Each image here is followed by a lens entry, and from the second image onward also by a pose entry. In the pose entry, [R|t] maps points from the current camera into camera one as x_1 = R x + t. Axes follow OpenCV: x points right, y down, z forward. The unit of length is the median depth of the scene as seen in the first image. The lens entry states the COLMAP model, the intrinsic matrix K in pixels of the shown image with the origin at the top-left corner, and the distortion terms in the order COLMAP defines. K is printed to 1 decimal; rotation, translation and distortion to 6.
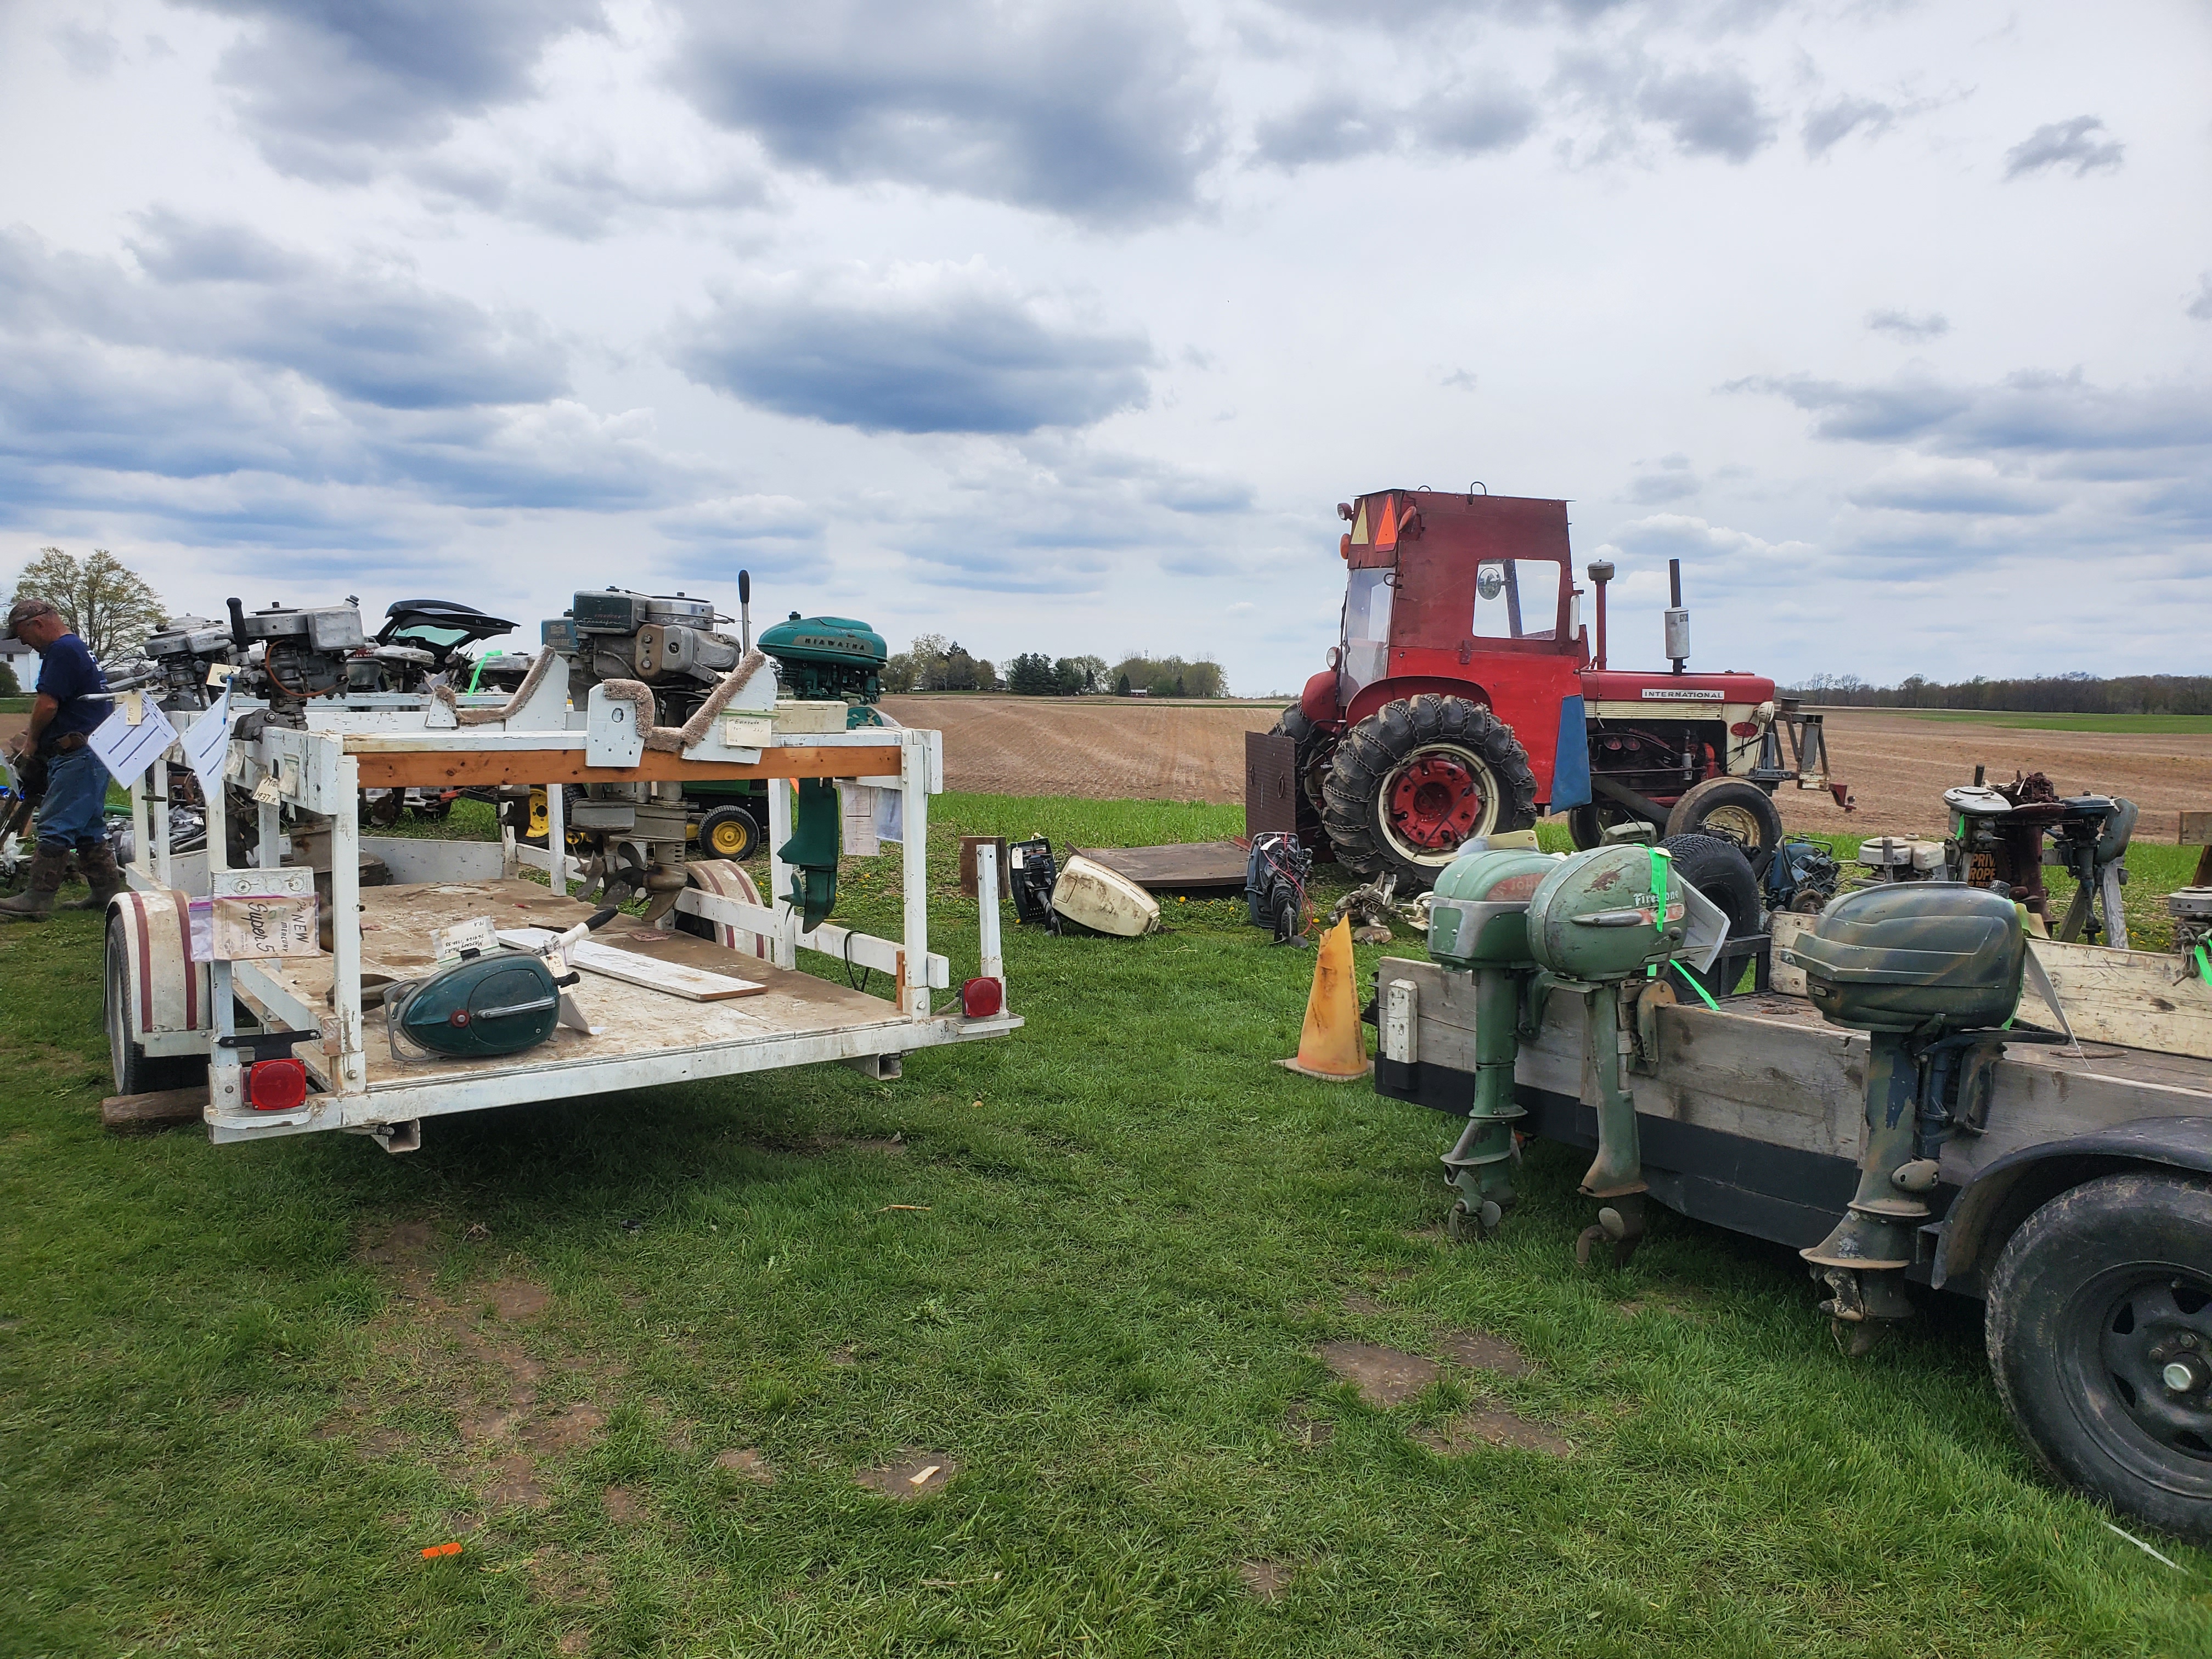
lens RADIAL K [[1702.3, 0, 1111.1], [0, 1702.3, 837.0], [0, 0, 1]] dist [0.012861, -0.006450]
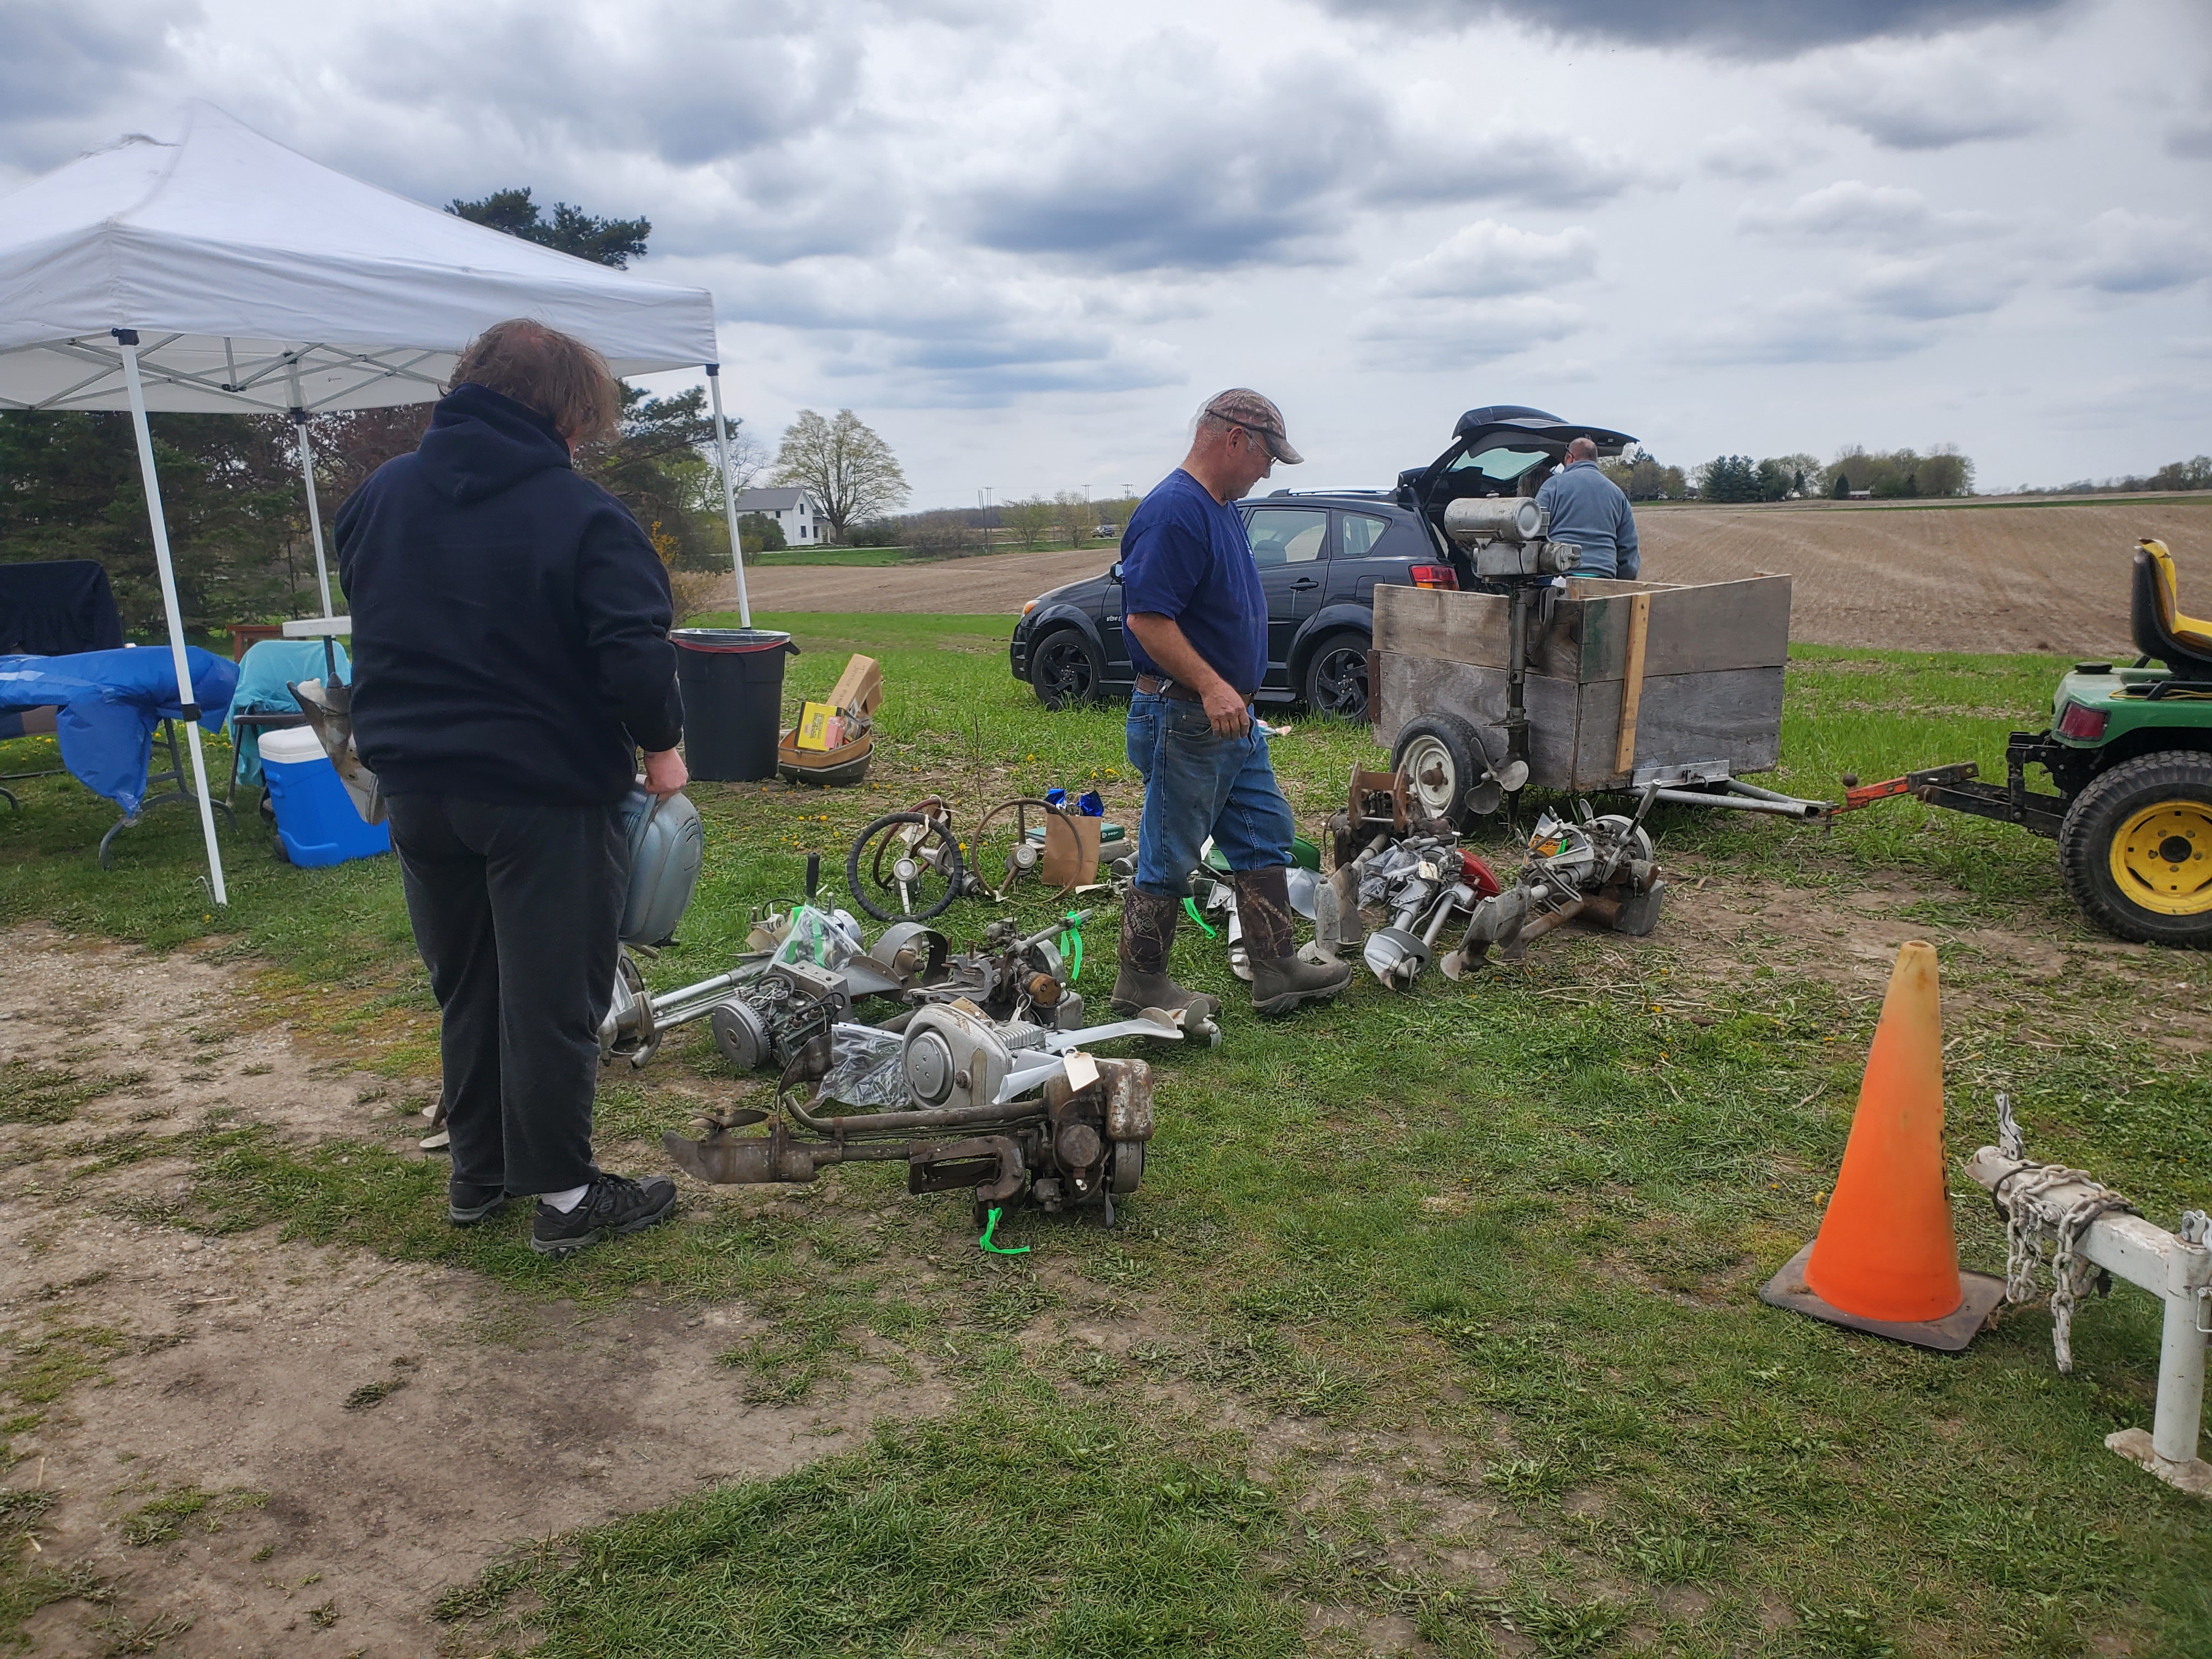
lens RADIAL K [[1683.6, 0, 1057.1], [0, 1683.6, 837.3], [0, 0, 1]] dist [-0.005835, 0.056505]
pose [[0.920889, 0.033974, -0.388341, -0.900132], [0.007310, 0.994515, 0.104341, -0.134799], [0.389755, -0.098925, 0.915590, 1.071443]]
